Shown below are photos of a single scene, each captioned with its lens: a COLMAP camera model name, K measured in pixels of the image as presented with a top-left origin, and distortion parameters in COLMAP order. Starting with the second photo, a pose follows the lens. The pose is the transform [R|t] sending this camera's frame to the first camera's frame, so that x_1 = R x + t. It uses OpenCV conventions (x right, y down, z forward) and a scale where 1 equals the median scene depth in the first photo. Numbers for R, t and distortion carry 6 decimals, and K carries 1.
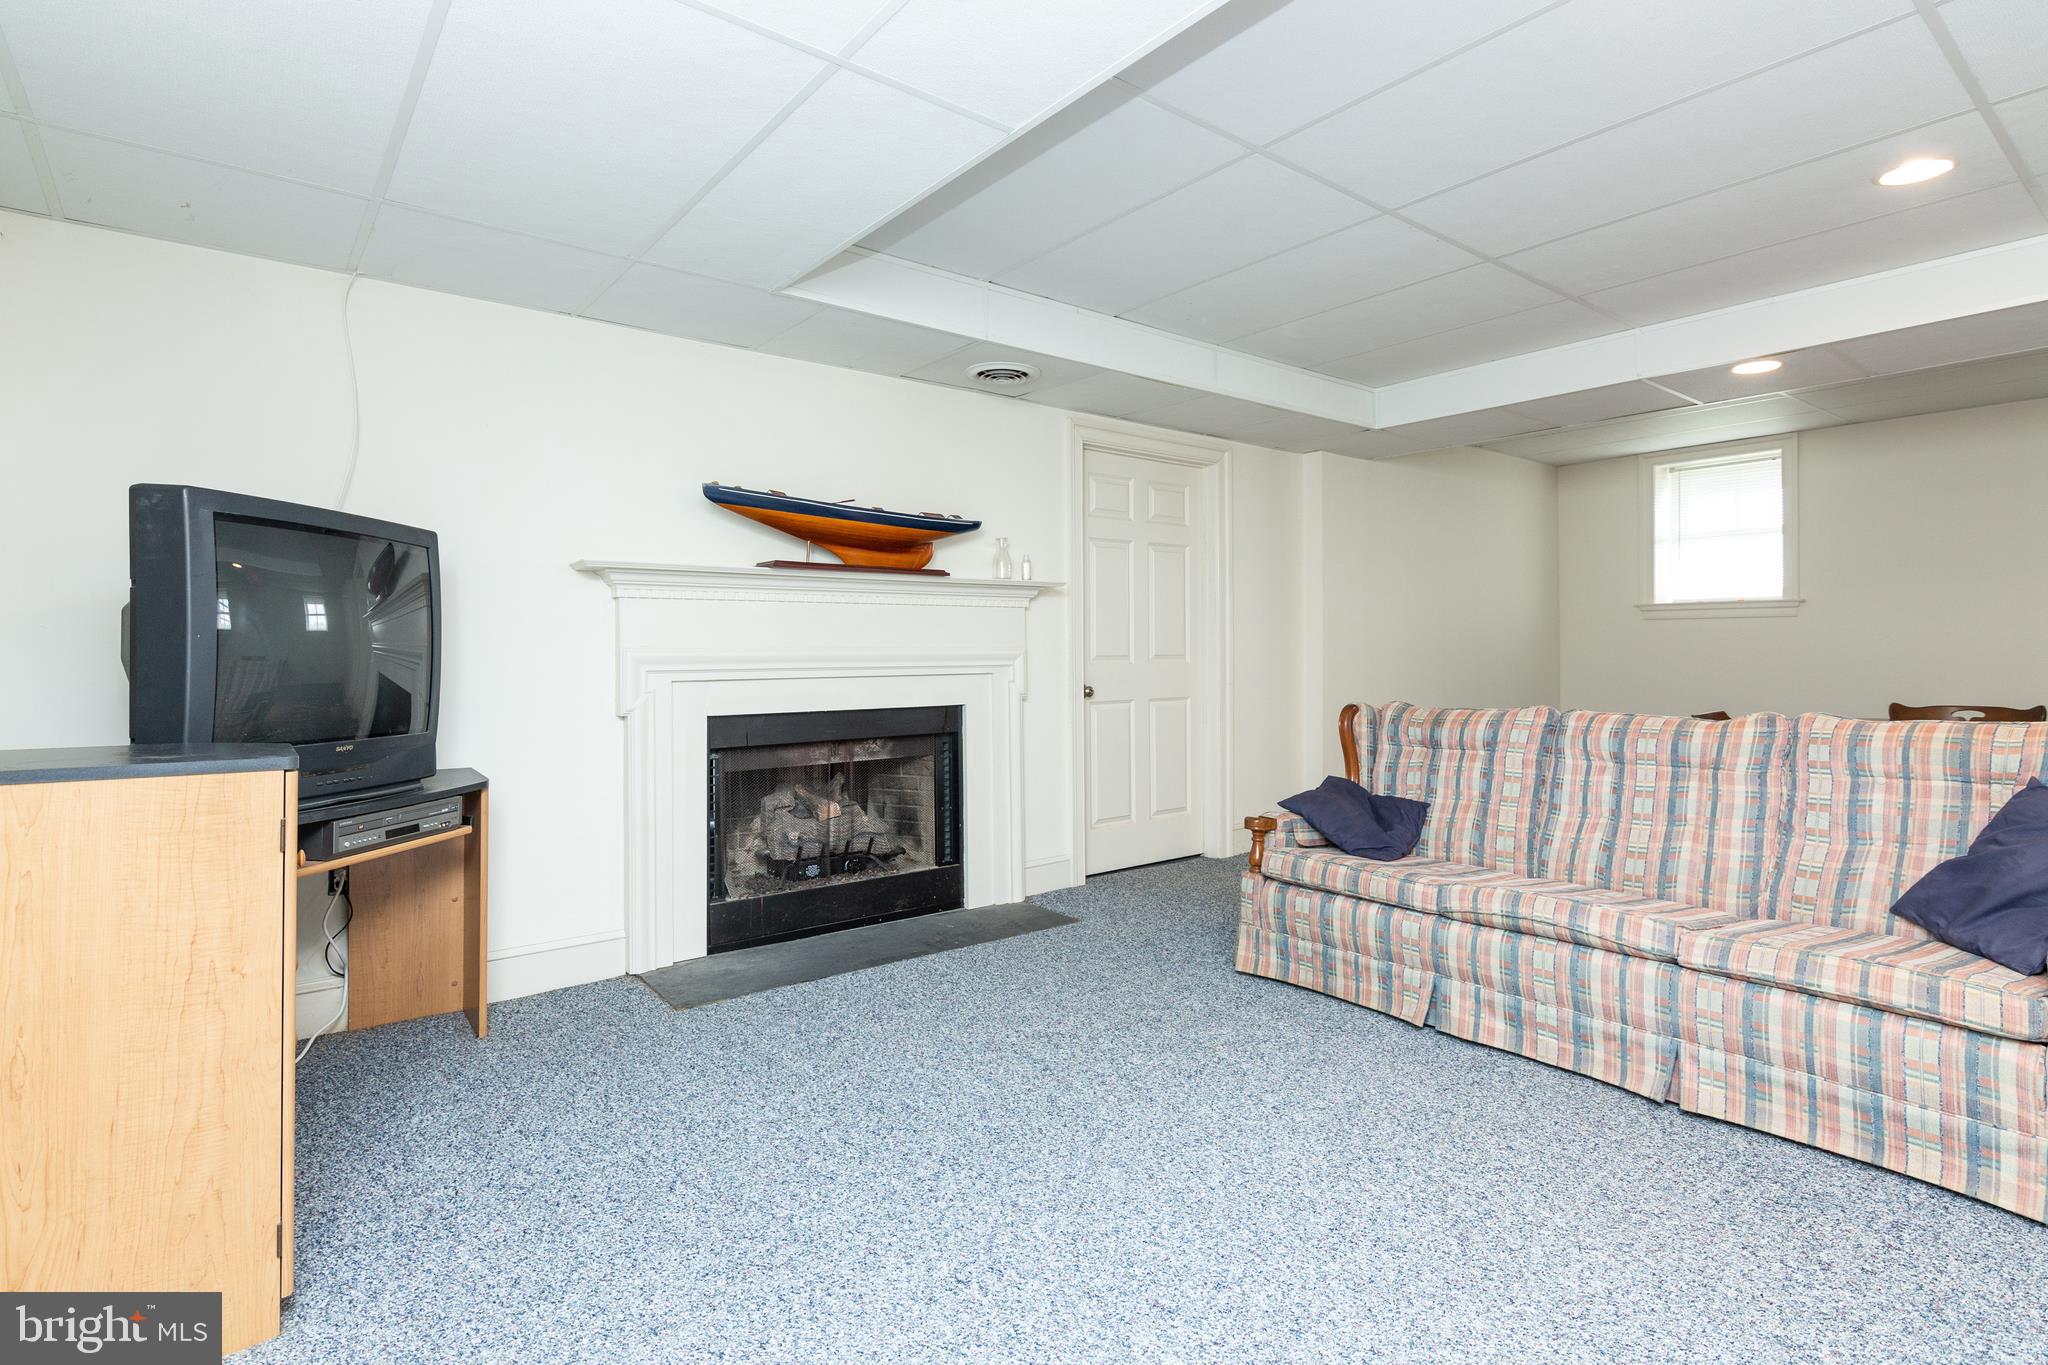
lens RADIAL K [[1003.3, 0, 1011.7], [0, 1003.3, 653.6], [0, 0, 1]] dist [-0.001055, -0.000076]
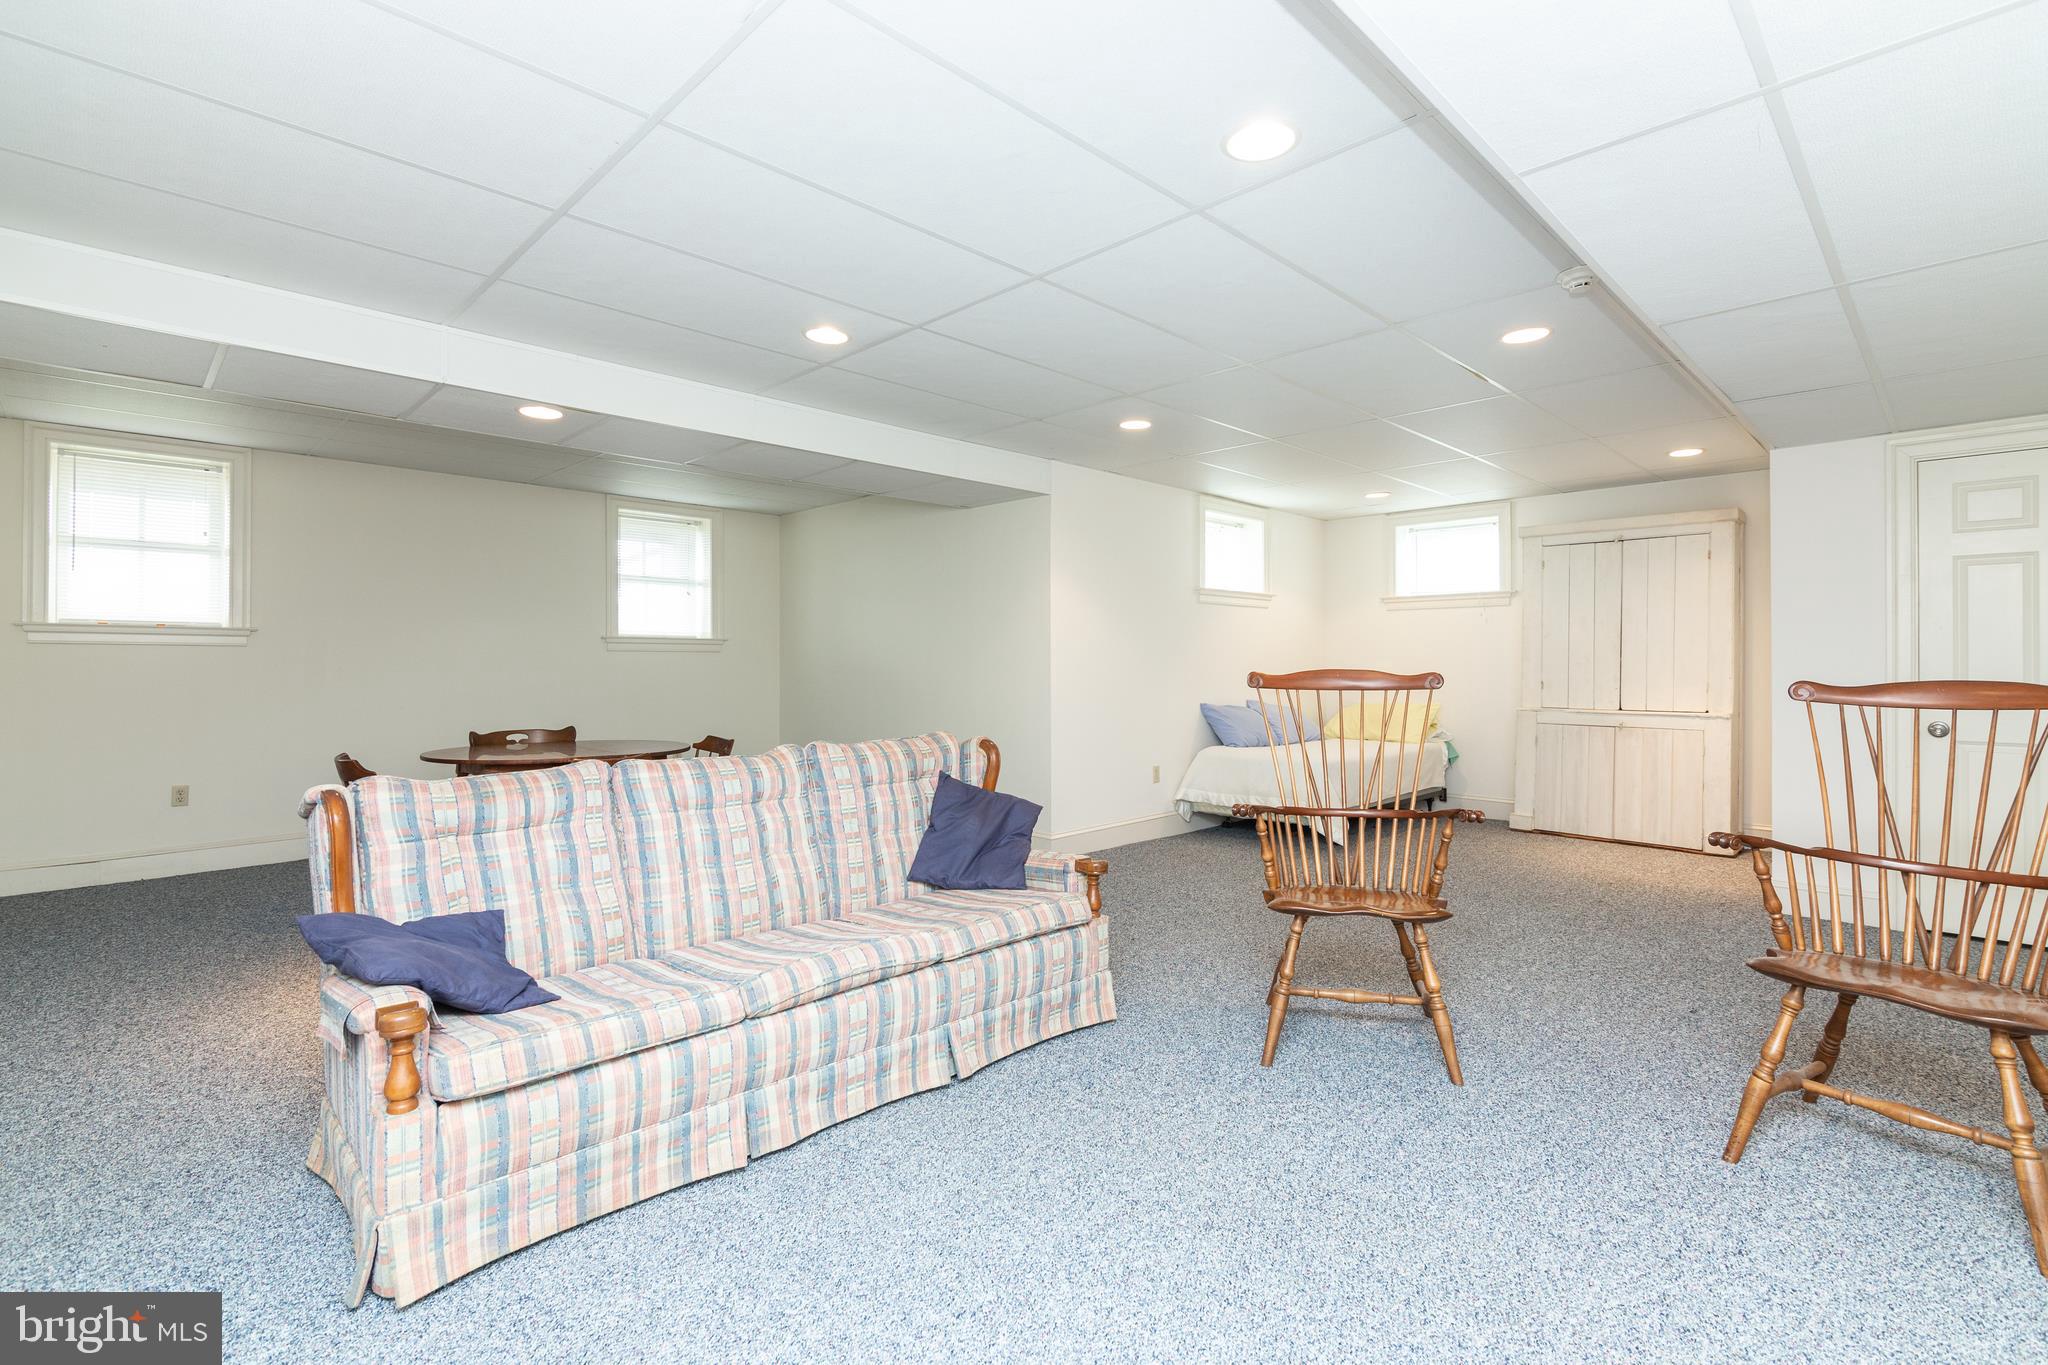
lens RADIAL K [[949.4, 0, 1014.7], [0, 949.4, 660.6], [0, 0, 1]] dist [-0.000704, -0.000145]
pose [[-0.118738, 0.008696, 0.992888, -0.390909], [0.003903, 0.999958, -0.008292, -0.029837], [-0.992918, 0.002890, -0.118767, 0.889240]]
